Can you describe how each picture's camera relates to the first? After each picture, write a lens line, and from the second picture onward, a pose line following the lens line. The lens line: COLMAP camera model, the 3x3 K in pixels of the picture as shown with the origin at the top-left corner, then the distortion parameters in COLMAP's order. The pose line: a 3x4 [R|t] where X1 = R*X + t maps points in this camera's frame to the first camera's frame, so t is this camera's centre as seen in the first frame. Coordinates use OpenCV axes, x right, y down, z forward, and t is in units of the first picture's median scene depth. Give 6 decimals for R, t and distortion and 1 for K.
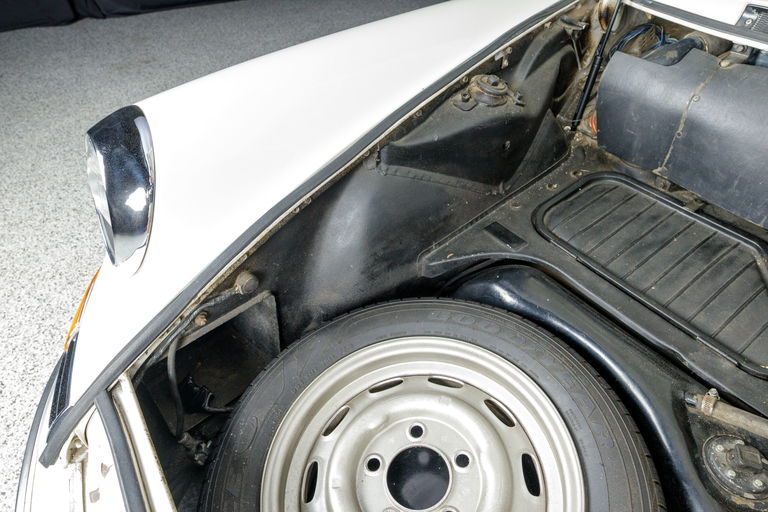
lens RADIAL K [[500.3, 0, 383.9], [0, 500.3, 256.9], [0, 0, 1]] dist [0.009954, 0.007284]
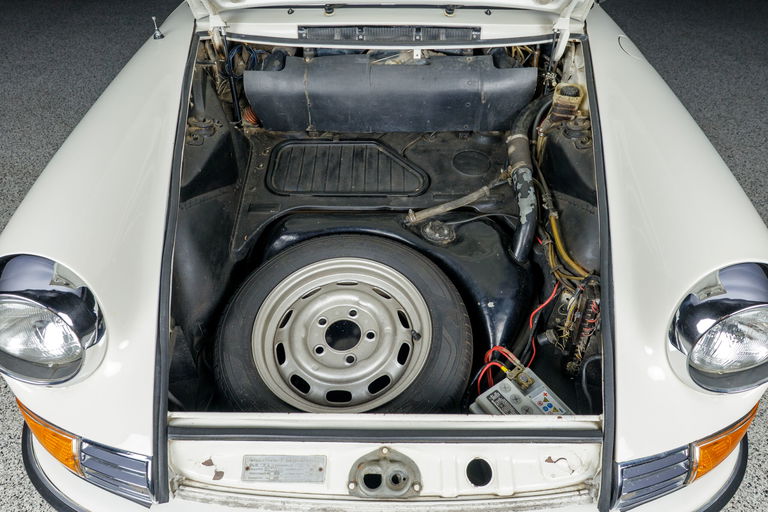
lens RADIAL K [[500.3, 0, 383.8], [0, 500.3, 255.6], [0, 0, 1]] dist [0.009954, 0.007284]
pose [[0.588491, -0.551288, 0.591404, -0.547603], [0.534294, 0.814170, 0.227281, -0.080499], [-0.606801, 0.182231, 0.773682, -0.365812]]
